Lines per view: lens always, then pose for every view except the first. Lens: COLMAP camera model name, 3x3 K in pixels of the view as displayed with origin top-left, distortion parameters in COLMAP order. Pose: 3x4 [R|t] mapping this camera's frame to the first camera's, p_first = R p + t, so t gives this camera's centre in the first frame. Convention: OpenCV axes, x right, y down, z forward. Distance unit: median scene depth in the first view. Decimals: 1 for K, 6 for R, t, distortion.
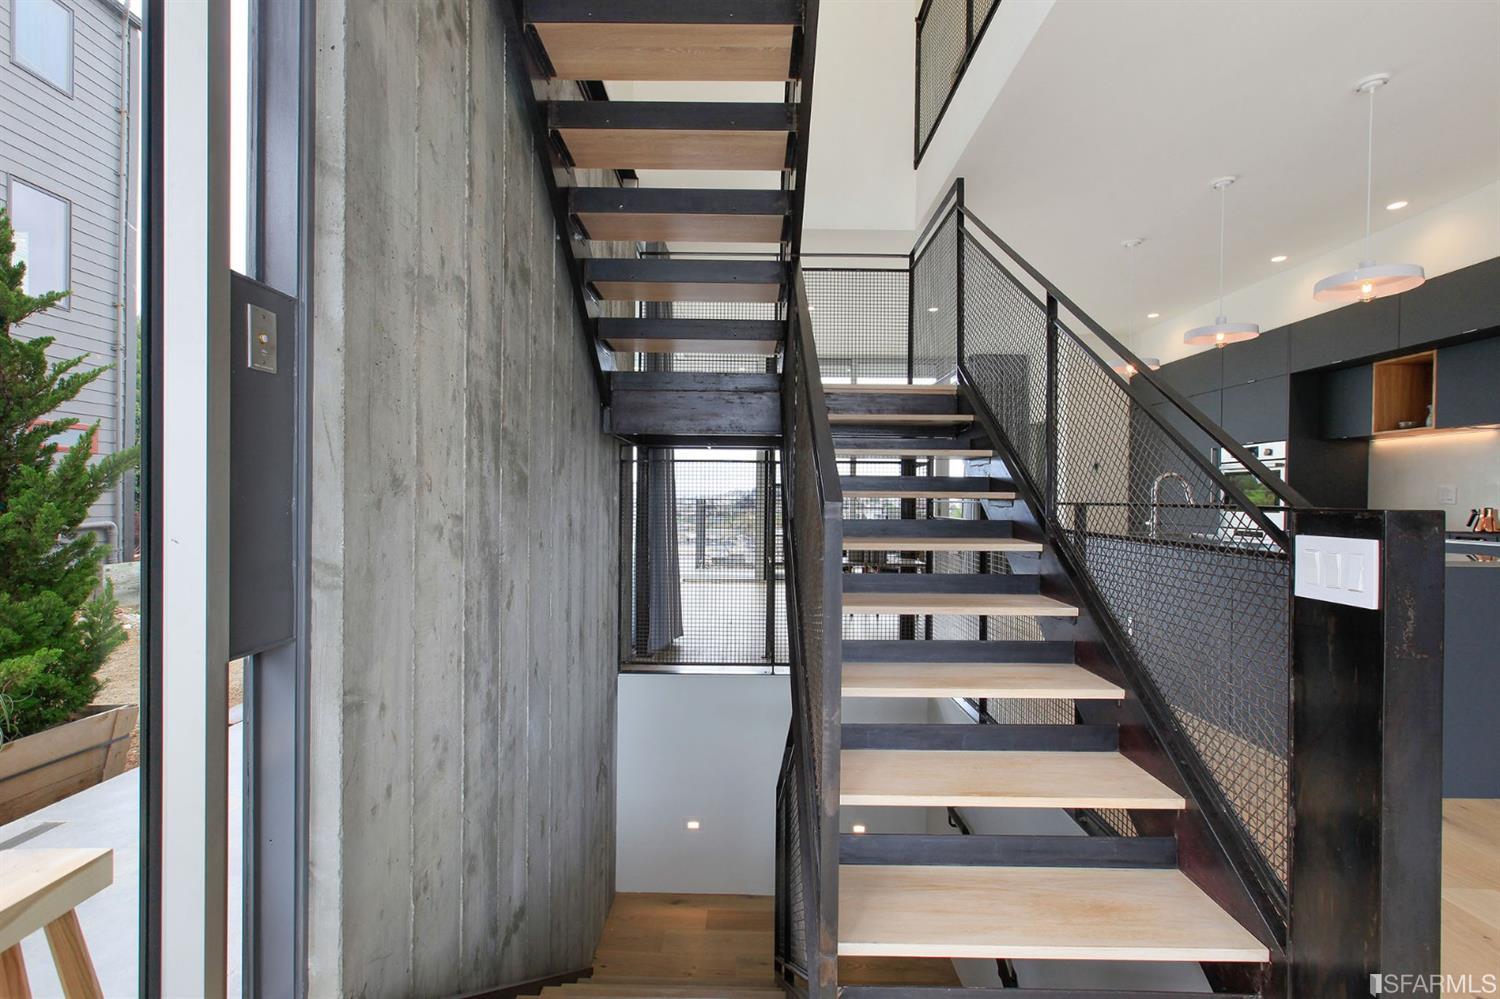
lens RADIAL K [[679.3, 0, 746.0], [0, 679.3, 500.8], [0, 0, 1]] dist [-0.000355, 0.000943]
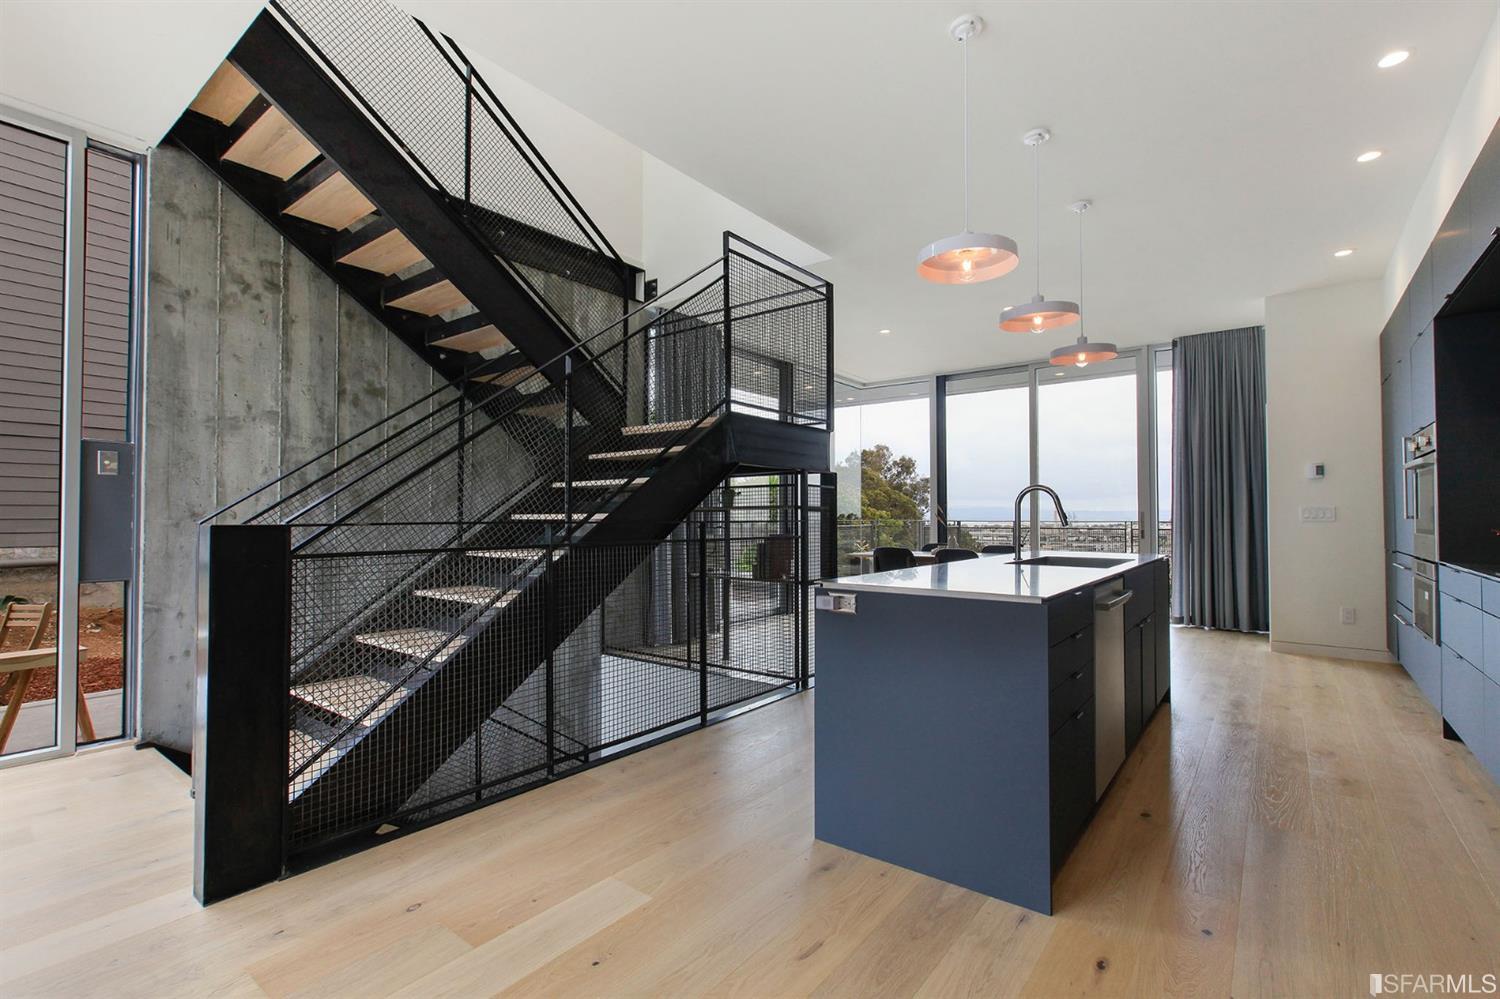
lens RADIAL K [[679.3, 0, 746.0], [0, 679.3, 500.8], [0, 0, 1]] dist [-0.000355, 0.000943]
pose [[0.797002, -0.024024, -0.603499, 1.539336], [0.004844, 0.999431, -0.033387, 0.006341], [0.603957, 0.023686, 0.796665, 0.211003]]
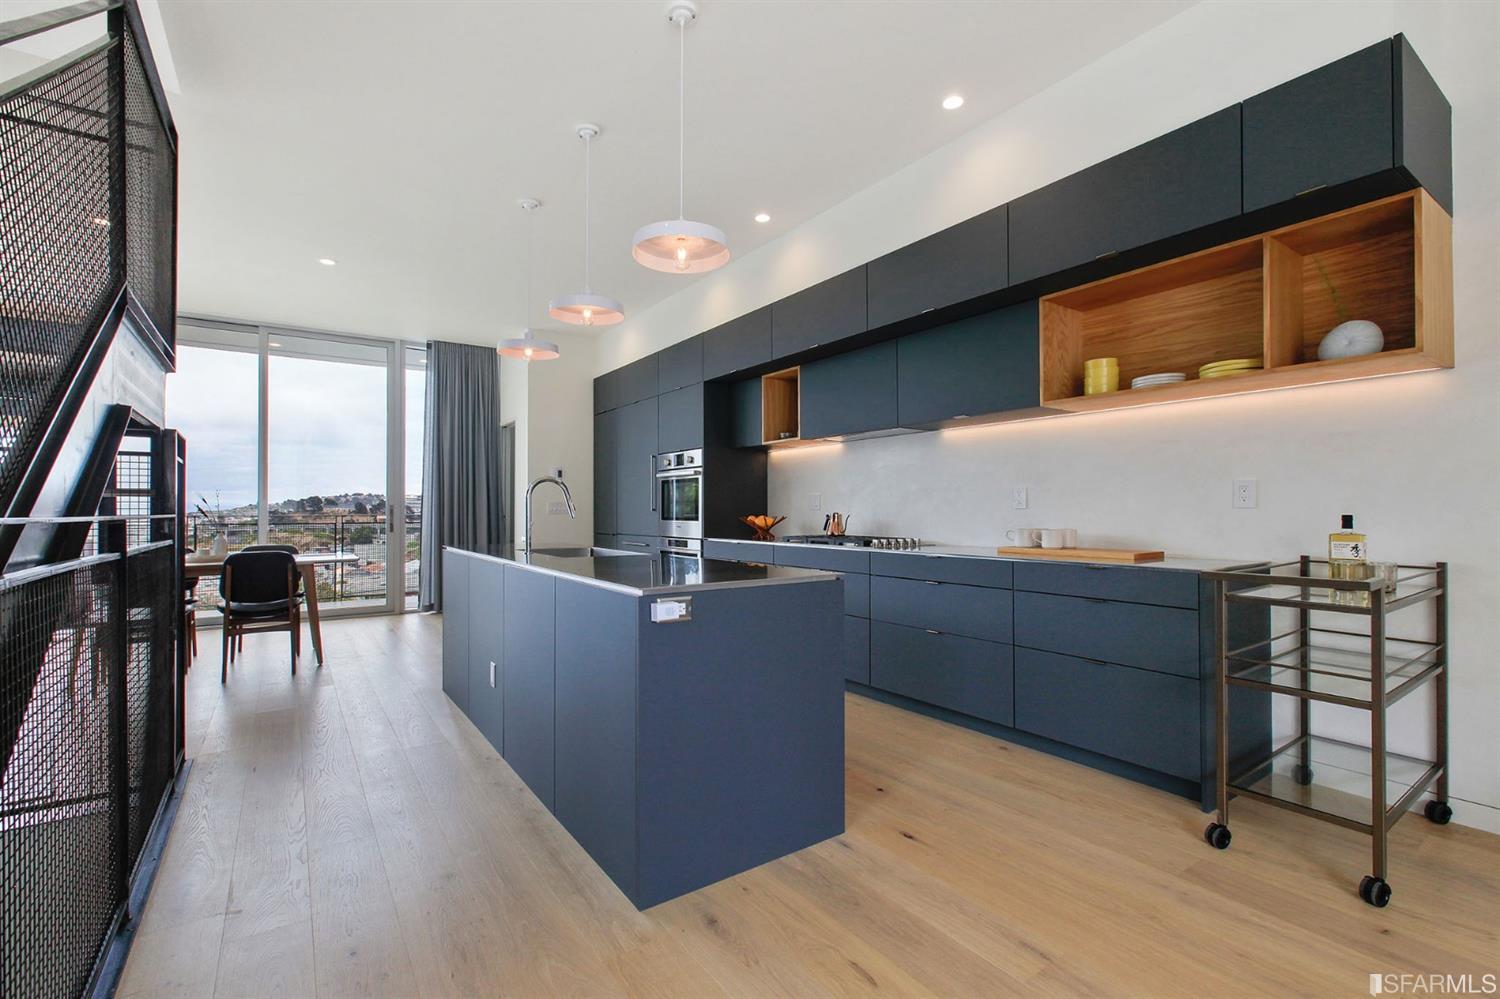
lens RADIAL K [[666.0, 0, 750.0], [0, 666.0, 499.5], [0, 0, 1]] dist [-0.000048, 0.000282]
pose [[0.816362, -0.005142, 0.577517, 0.645692], [0.016146, 0.999773, -0.013922, 0.002561], [-0.577314, 0.020690, 0.816260, 0.366217]]
